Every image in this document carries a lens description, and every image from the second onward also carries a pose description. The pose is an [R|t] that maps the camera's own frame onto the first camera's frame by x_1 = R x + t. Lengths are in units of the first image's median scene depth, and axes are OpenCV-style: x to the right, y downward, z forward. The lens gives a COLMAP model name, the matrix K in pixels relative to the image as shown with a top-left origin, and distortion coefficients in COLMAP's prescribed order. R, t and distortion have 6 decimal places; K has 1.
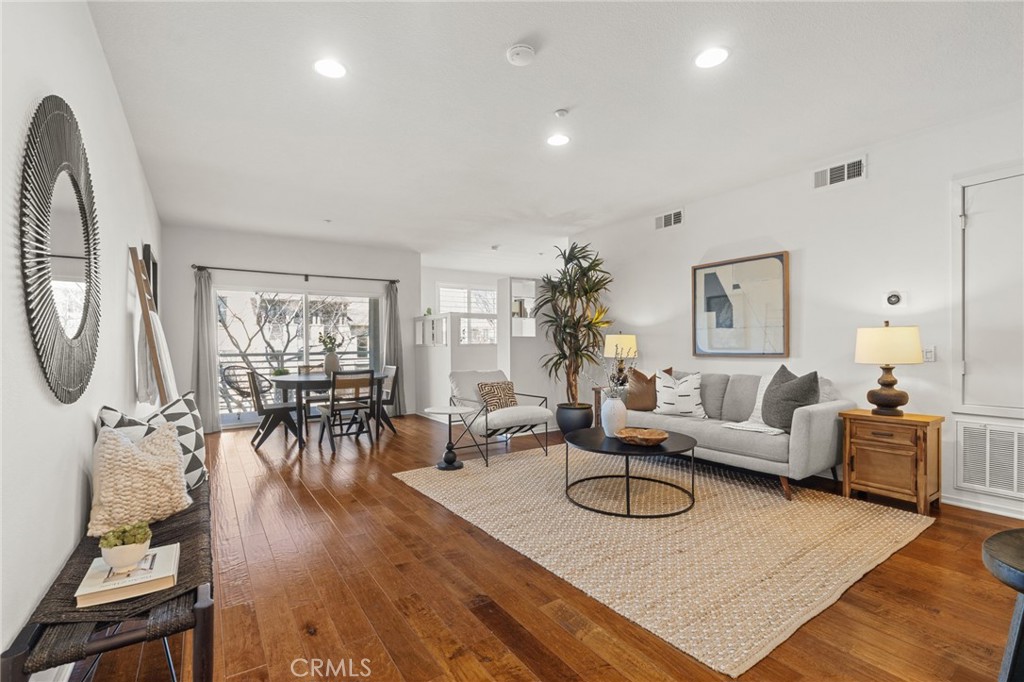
lens RADIAL K [[461.1, 0, 506.4], [0, 461.1, 350.6], [0, 0, 1]] dist [-0.008645, 0.002046]
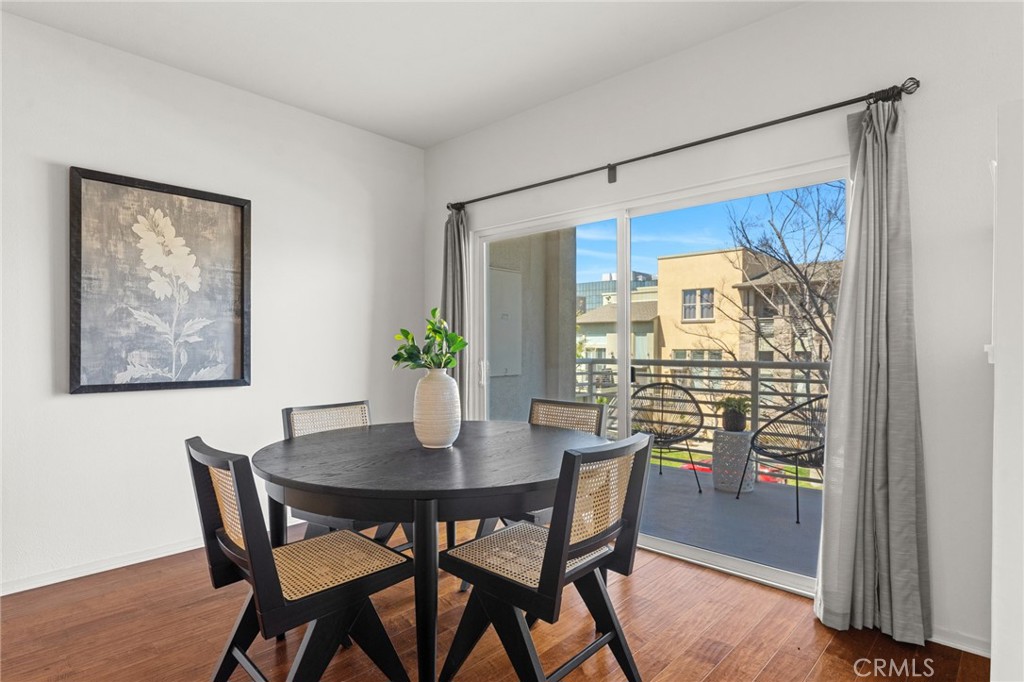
lens RADIAL K [[550.9, 0, 503.8], [0, 550.9, 351.1], [0, 0, 1]] dist [-0.007430, 0.003208]
pose [[0.212002, 0.015228, -0.977151, 0.003853], [-0.015683, 0.999803, 0.012178, -0.015690], [0.977143, 0.012743, 0.212199, 1.102241]]
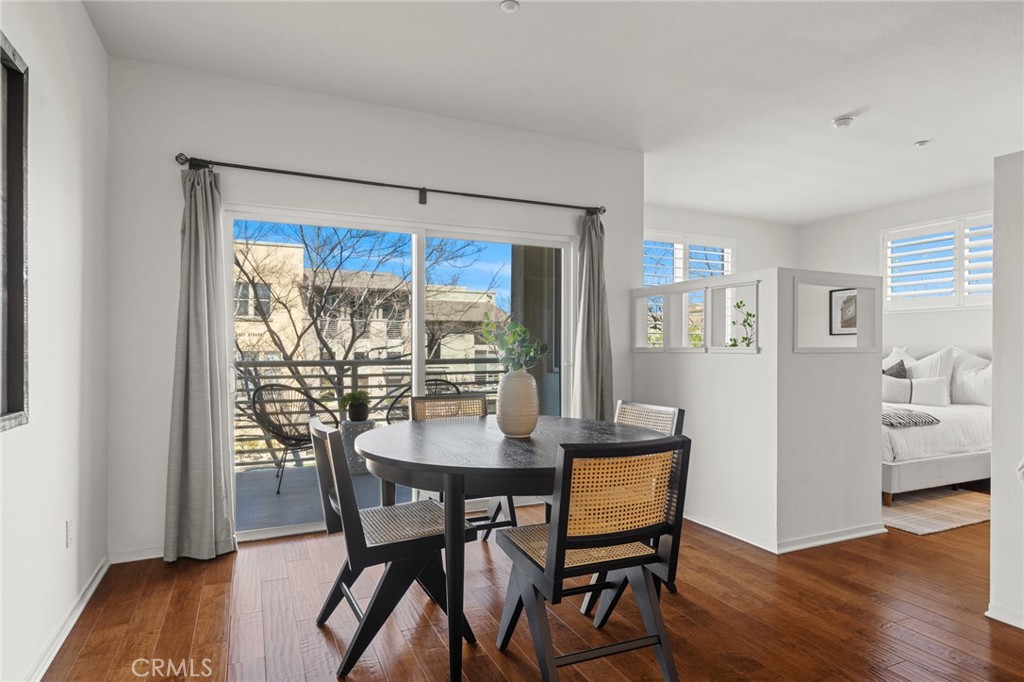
lens RADIAL K [[566.4, 0, 502.1], [0, 566.4, 346.2], [0, 0, 1]] dist [-0.001653, -0.000155]
pose [[0.987119, 0.007789, -0.159799, -0.366582], [-0.010130, 0.999853, -0.013838, -0.008370], [0.159668, 0.015278, 0.987053, 0.644309]]
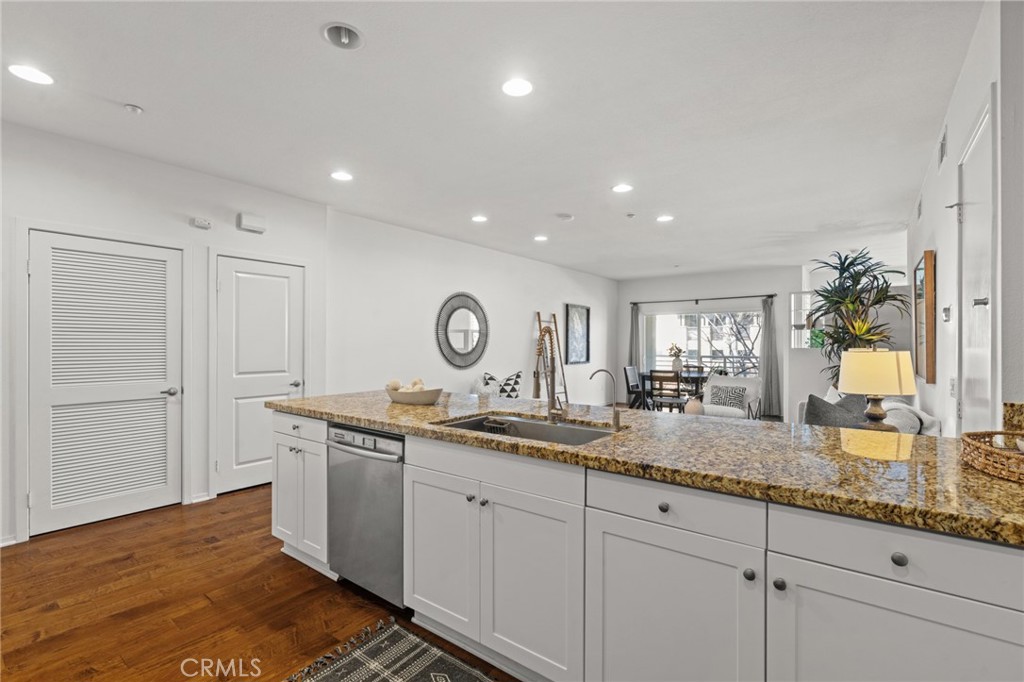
lens RADIAL K [[461.1, 0, 512.4], [0, 461.1, 340.8], [0, 0, 1]] dist [-0.008645, 0.002046]
pose [[0.338504, 0.000078, -0.940965, 0.907146], [-0.015343, 0.999868, -0.005437, -0.035991], [0.940840, 0.016278, 0.338460, 0.029188]]
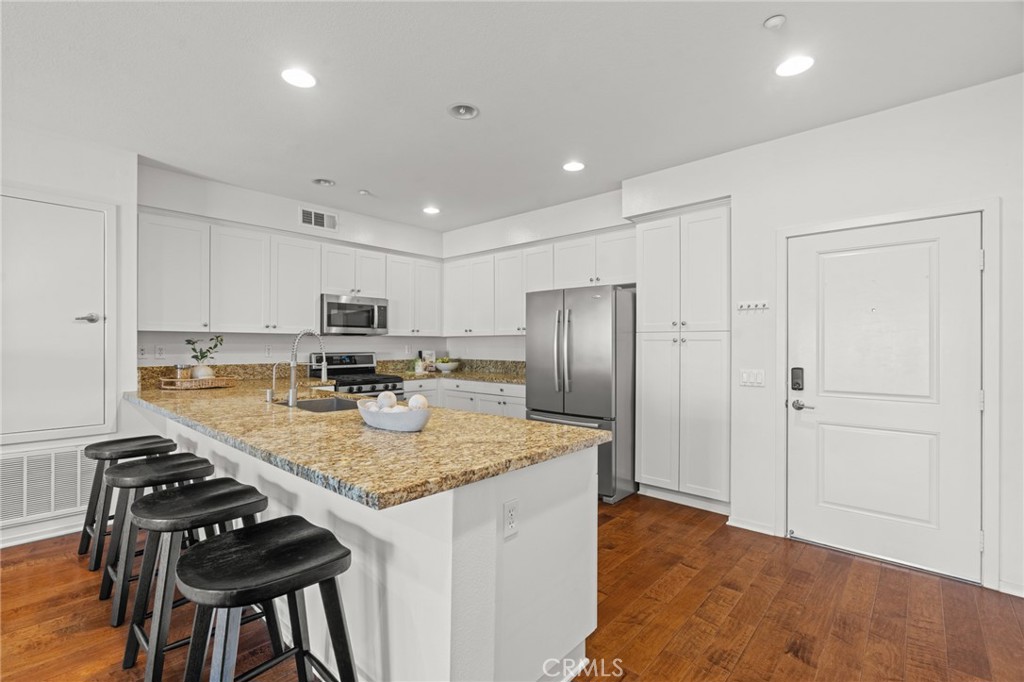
lens RADIAL K [[461.1, 0, 505.5], [0, 461.1, 343.0], [0, 0, 1]] dist [-0.008645, 0.002046]
pose [[-0.252259, 0.008548, 0.967622, -0.042313], [0.009781, 0.999932, -0.006283, -0.030238], [-0.967610, 0.007879, -0.252325, 0.110980]]
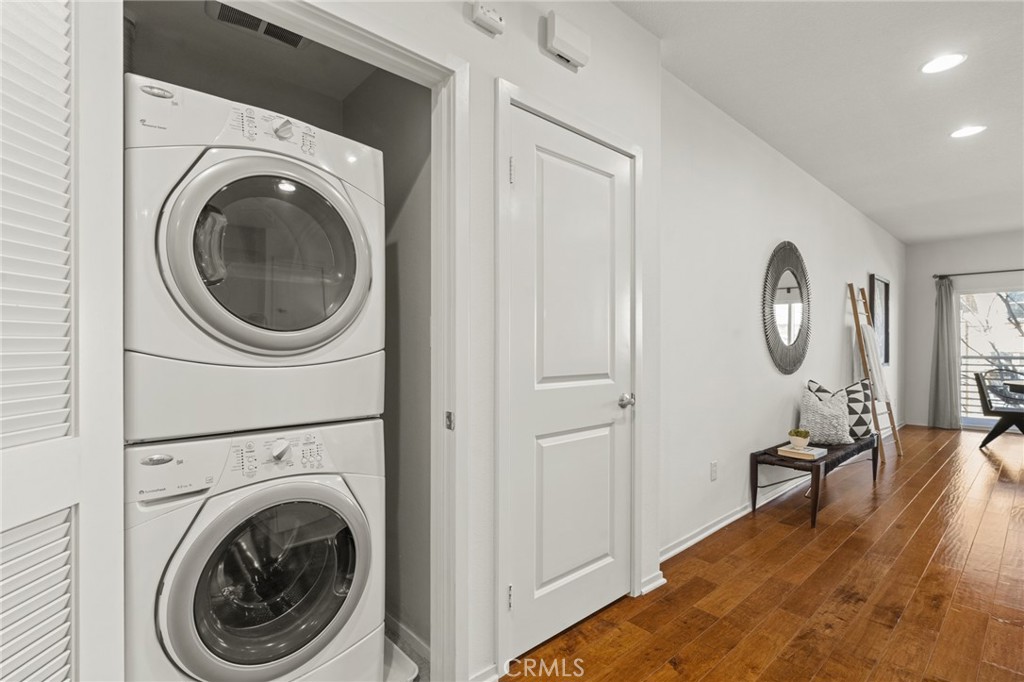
lens RADIAL K [[475.4, 0, 513.3], [0, 475.4, 347.2], [0, 0, 1]] dist [0.003632, 0.000286]
pose [[0.152123, 0.008305, -0.988327, 0.366321], [-0.015124, 0.999867, 0.006074, -0.004070], [0.988246, 0.014023, 0.152229, -0.217773]]
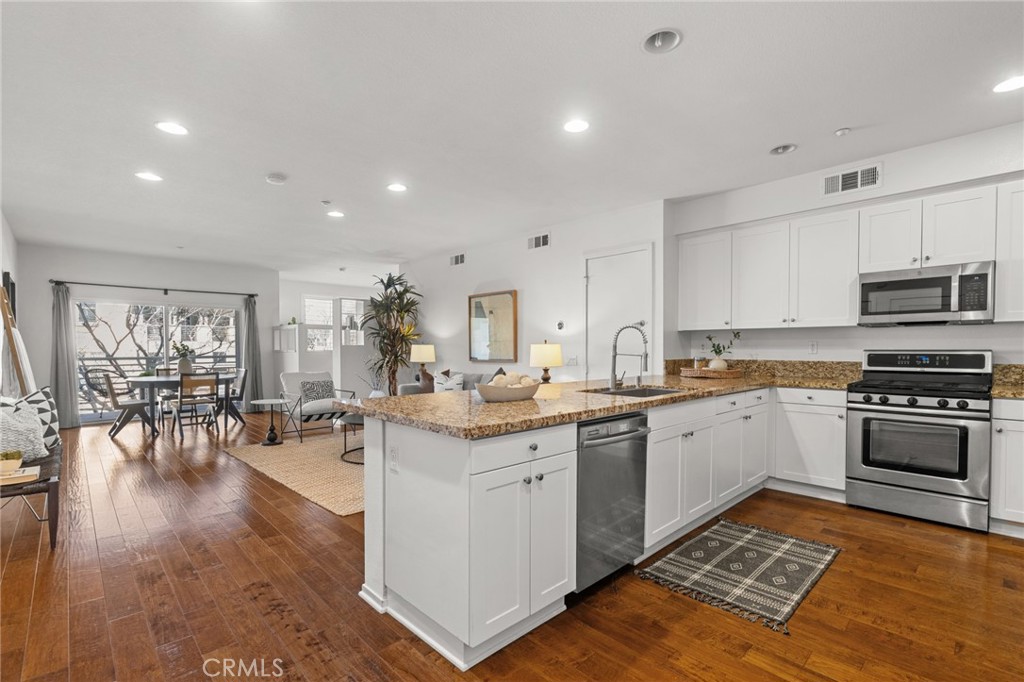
lens RADIAL K [[461.1, 0, 505.1], [0, 461.1, 360.2], [0, 0, 1]] dist [-0.008645, 0.002046]
pose [[0.984223, 0.000483, 0.176933, 0.262168], [-0.003372, 0.999866, 0.016025, -0.012651], [-0.176902, -0.016369, 0.984092, -0.370727]]
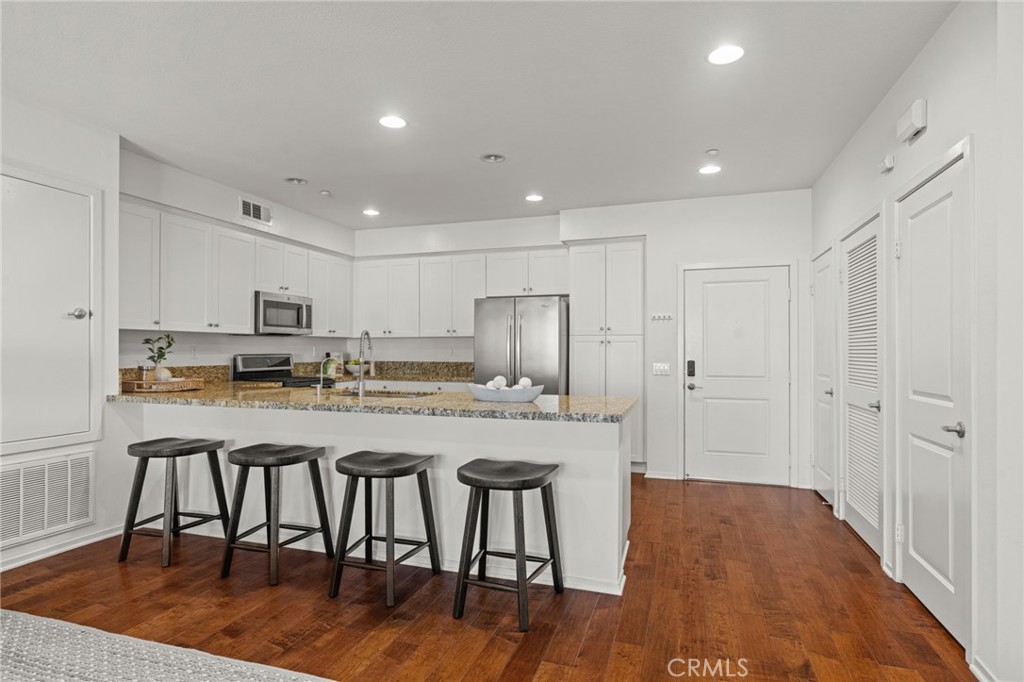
lens RADIAL K [[550.9, 0, 505.9], [0, 550.9, 344.6], [0, 0, 1]] dist [-0.007430, 0.003208]
pose [[-0.623871, 0.011984, 0.781435, -0.150867], [0.010863, 0.999919, -0.006662, -0.025516], [-0.781452, 0.004333, -0.623951, 0.504649]]
